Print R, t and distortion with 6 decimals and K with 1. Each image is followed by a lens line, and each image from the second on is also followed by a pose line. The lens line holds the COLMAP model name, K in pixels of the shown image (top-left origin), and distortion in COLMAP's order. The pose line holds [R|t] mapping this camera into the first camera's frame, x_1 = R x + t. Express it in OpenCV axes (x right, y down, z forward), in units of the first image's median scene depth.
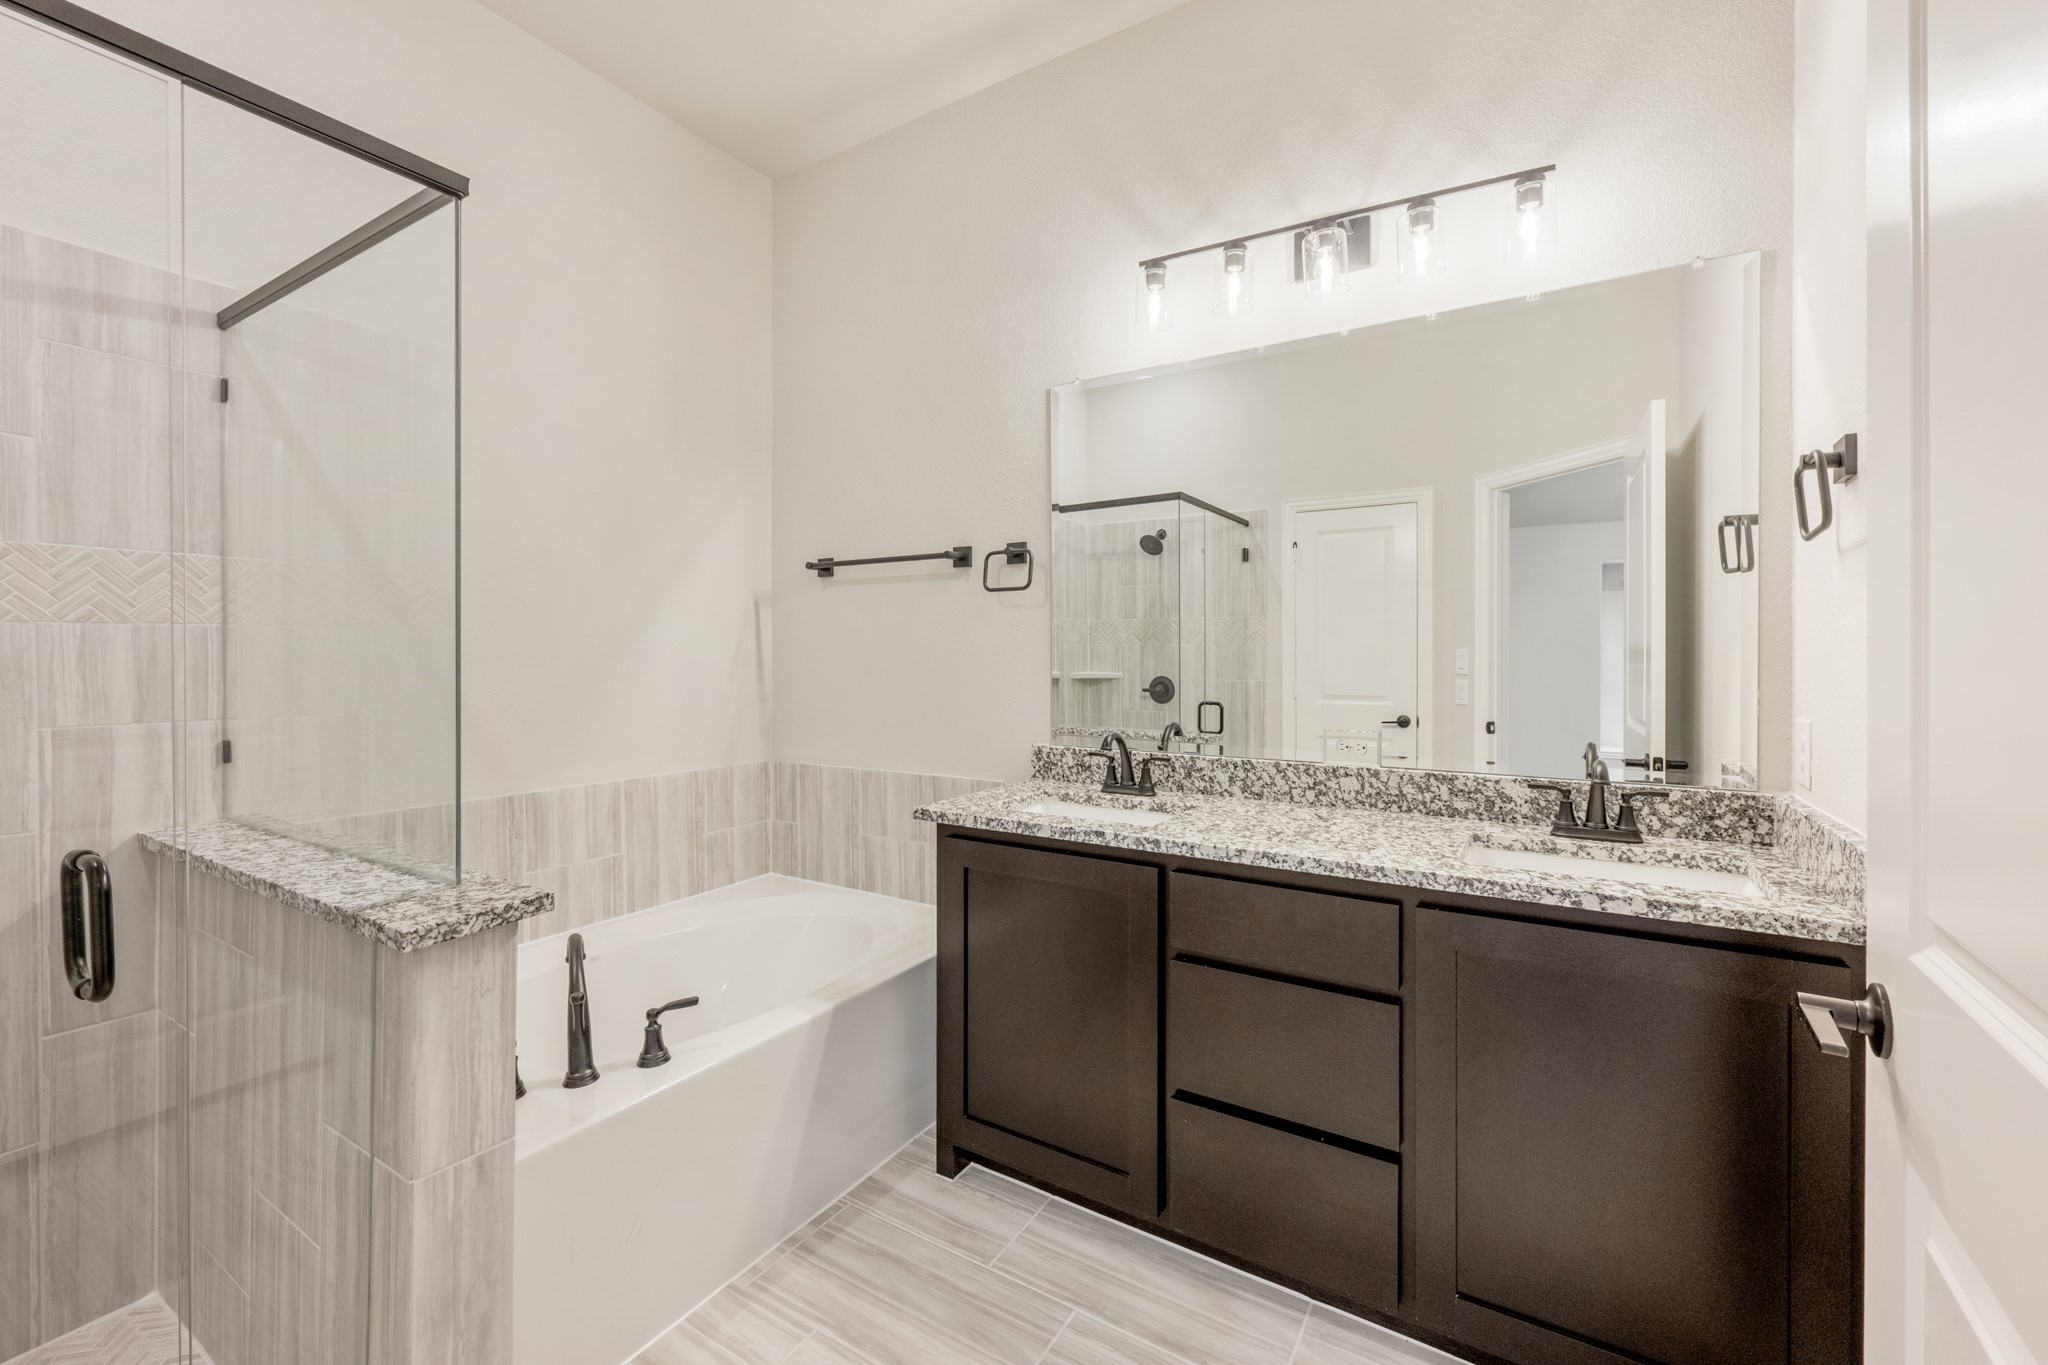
lens RADIAL K [[847.2, 0, 1036.1], [0, 847.2, 688.9], [0, 0, 1]] dist [-0.000809, -0.000139]
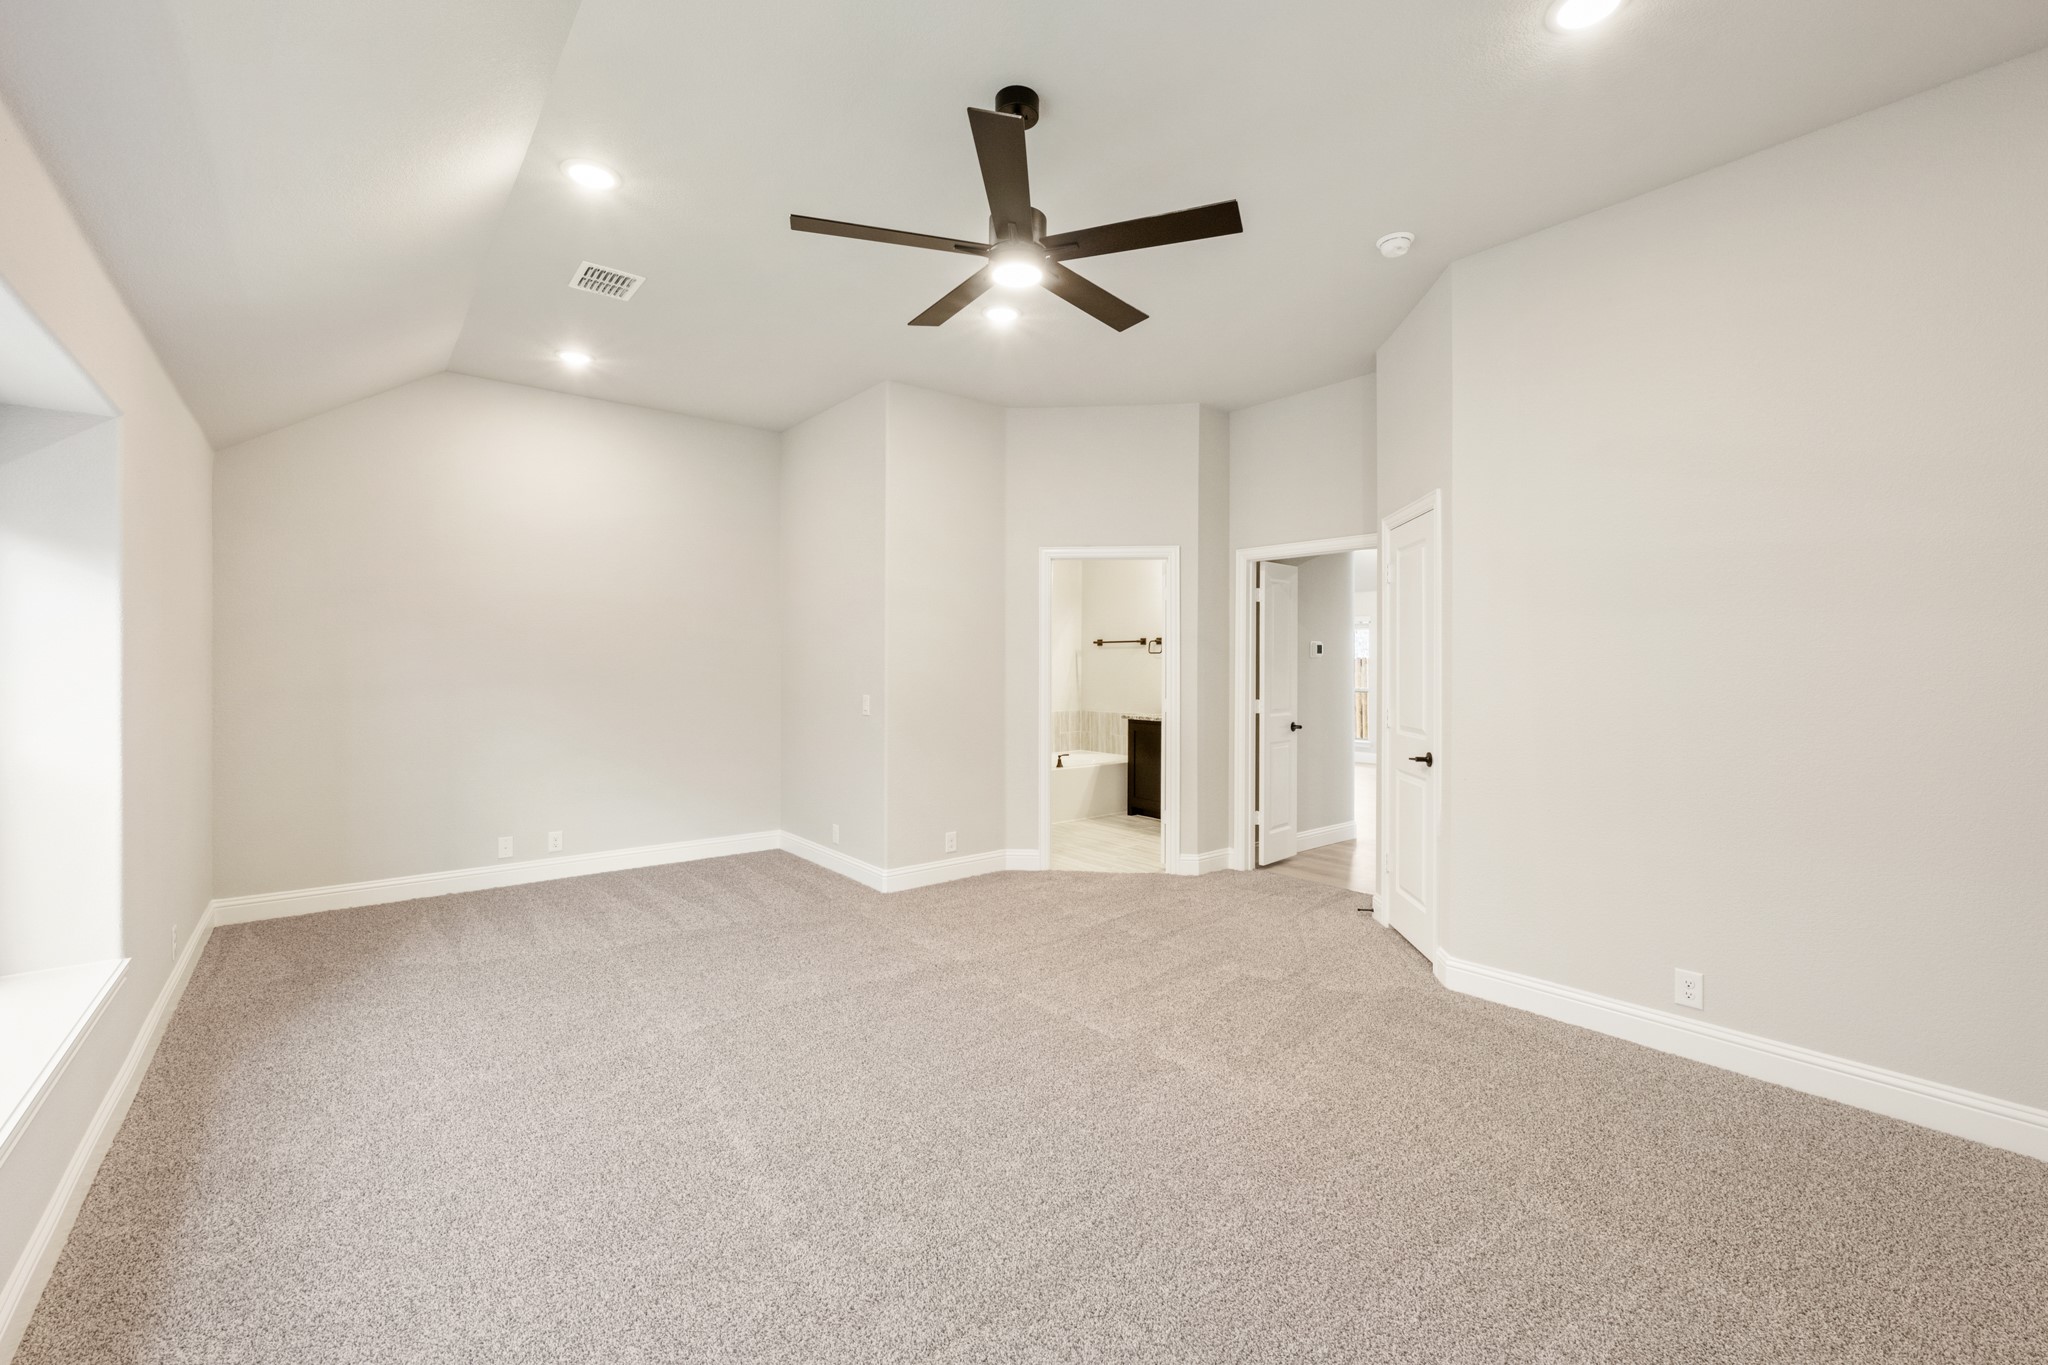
lens RADIAL K [[851.1, 0, 1007.0], [0, 851.1, 700.8], [0, 0, 1]] dist [0.000809, 0.000074]
pose [[0.935821, 0.008203, -0.352380, 0.542359], [-0.009356, 0.999955, -0.001569, 0.069935], [0.352351, 0.004765, 0.935856, -2.070765]]
